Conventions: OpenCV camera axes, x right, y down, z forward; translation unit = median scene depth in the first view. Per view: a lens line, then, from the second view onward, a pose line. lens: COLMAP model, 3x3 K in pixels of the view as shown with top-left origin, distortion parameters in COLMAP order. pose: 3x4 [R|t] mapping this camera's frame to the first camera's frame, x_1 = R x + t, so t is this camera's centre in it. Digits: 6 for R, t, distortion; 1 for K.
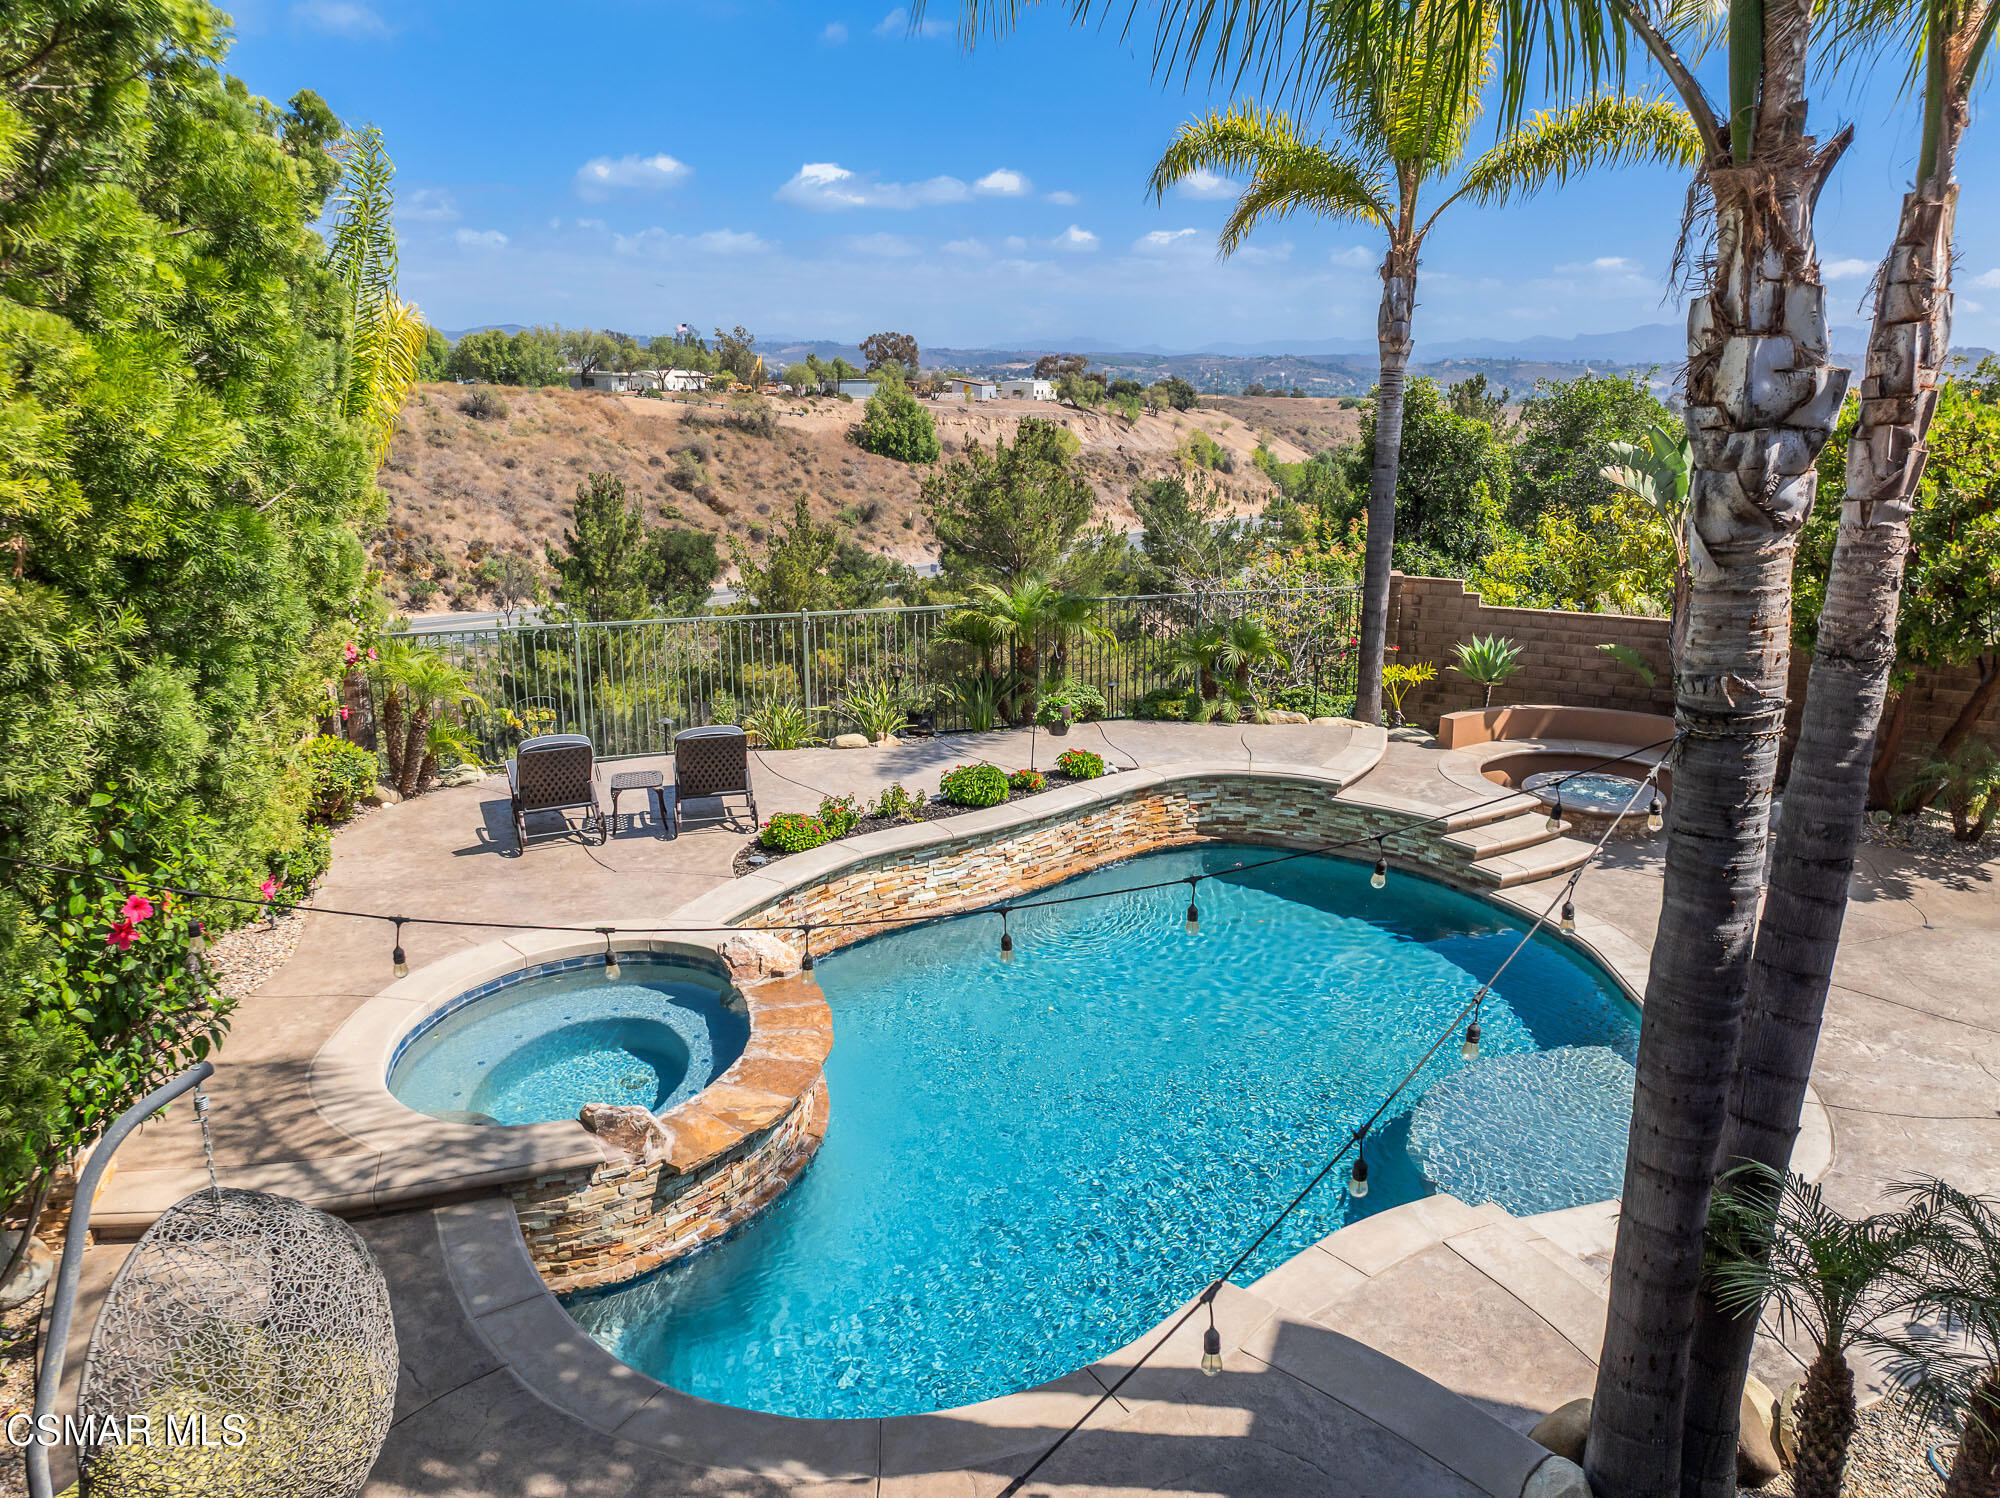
lens RADIAL K [[1405.0, 0, 999.7], [0, 1405.0, 746.6], [0, 0, 1]] dist [-0.048872, -0.000325]
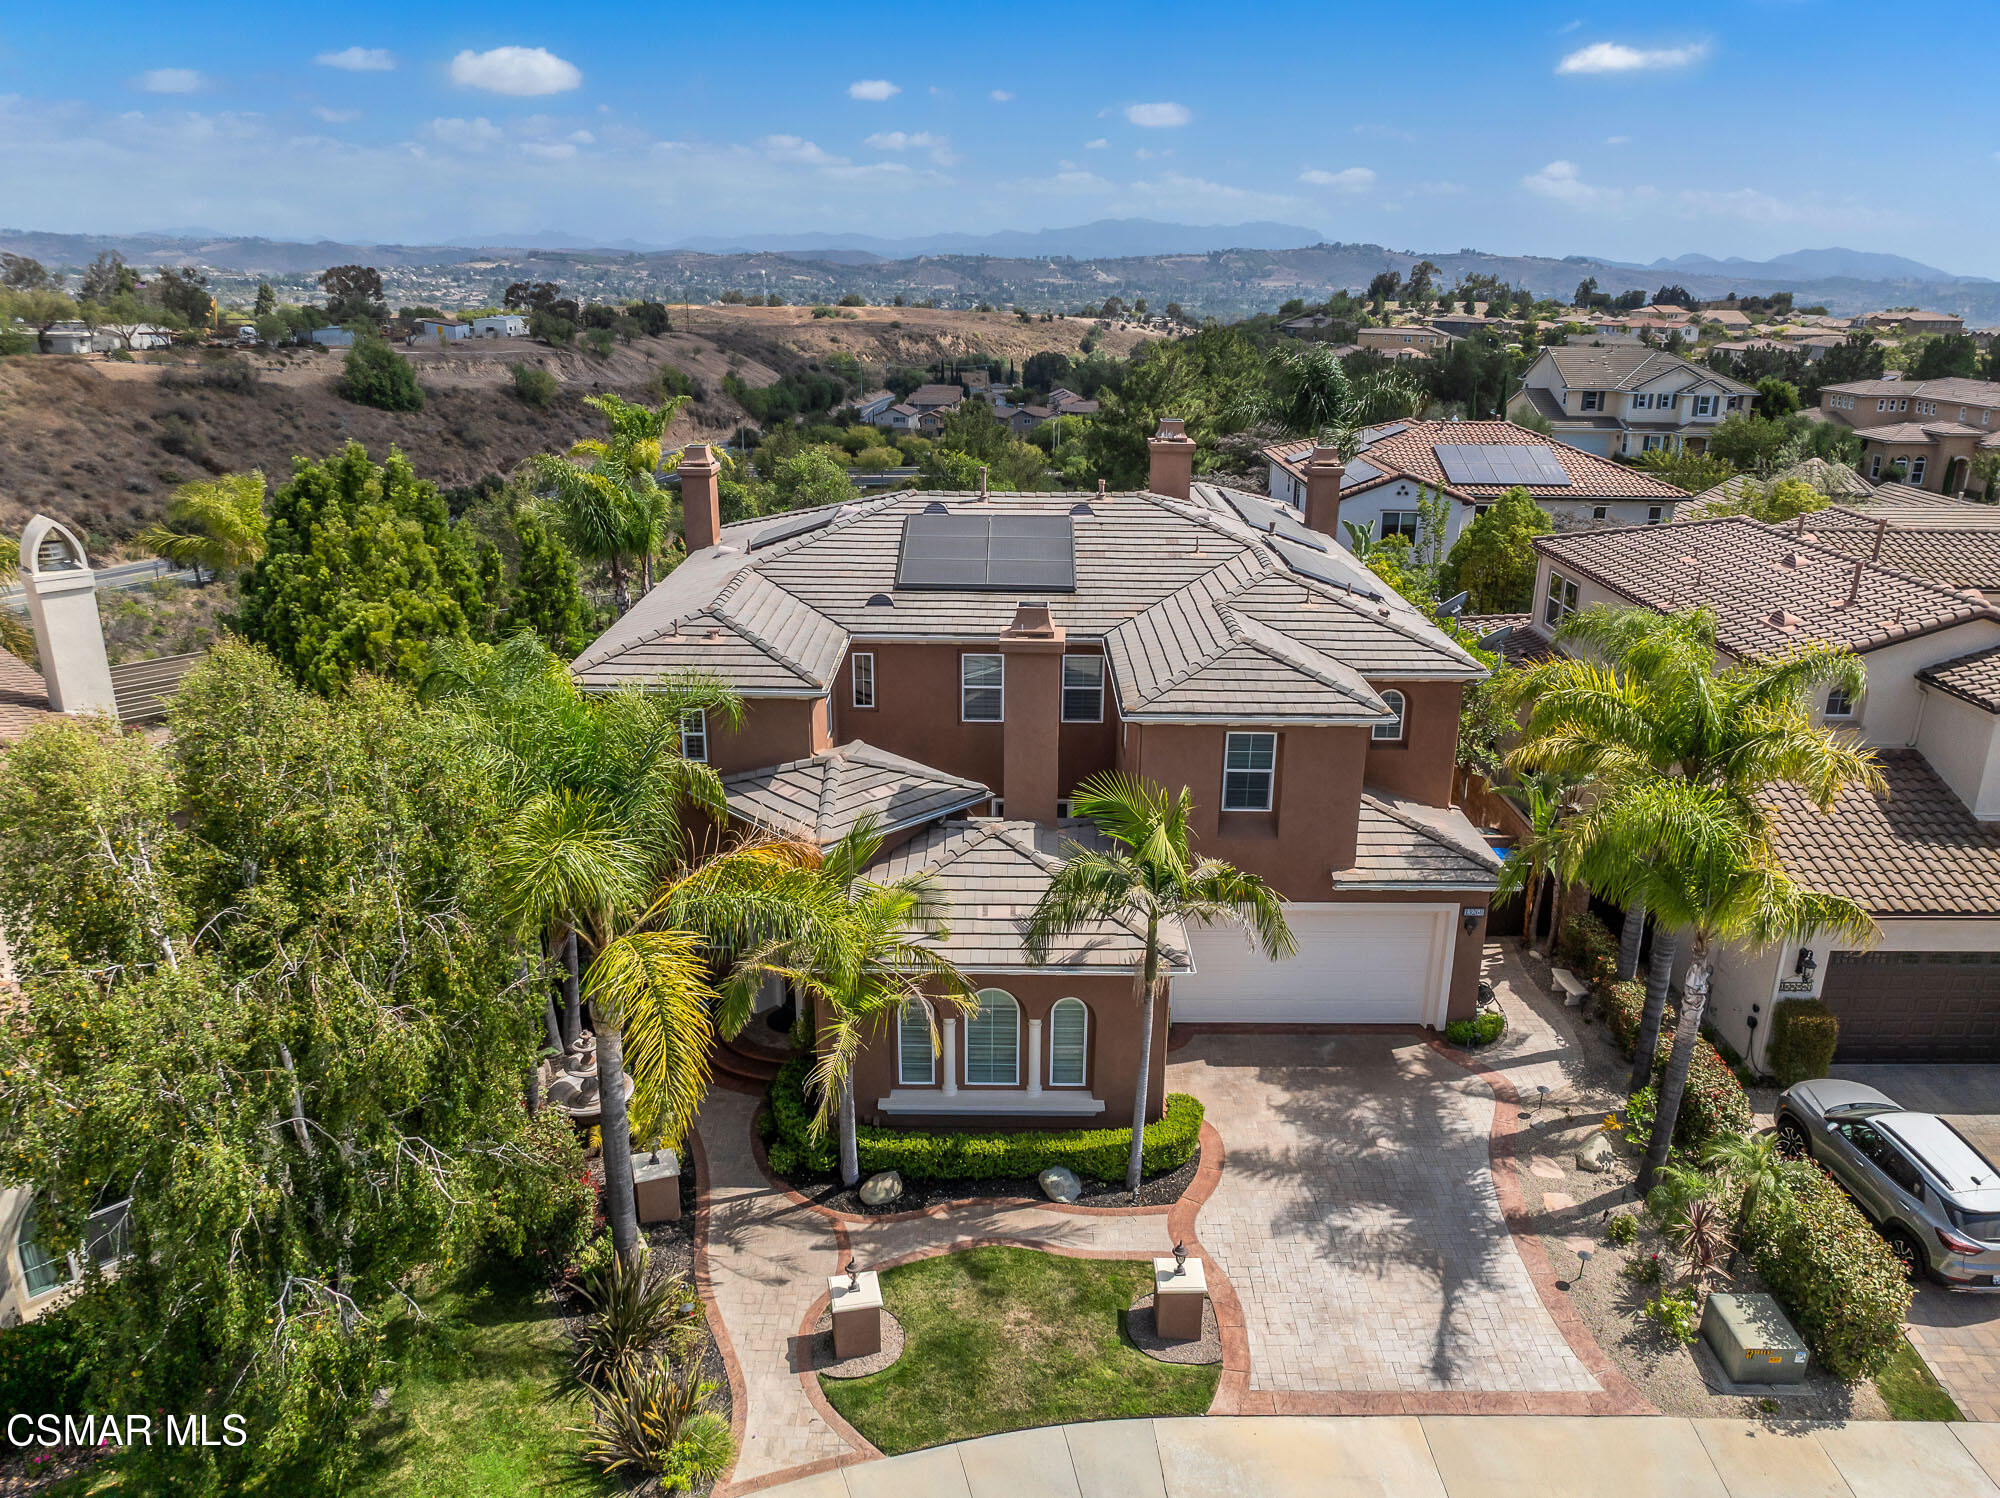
lens RADIAL K [[1405.0, 0, 1000.1], [0, 1405.0, 749.5], [0, 0, 1]] dist [-0.048872, -0.000325]
pose [[0.938952, -0.112569, 0.325112, -0.004128], [0.089540, 0.992350, 0.085000, 0.004838], [-0.332193, -0.050700, 0.941848, -0.164392]]
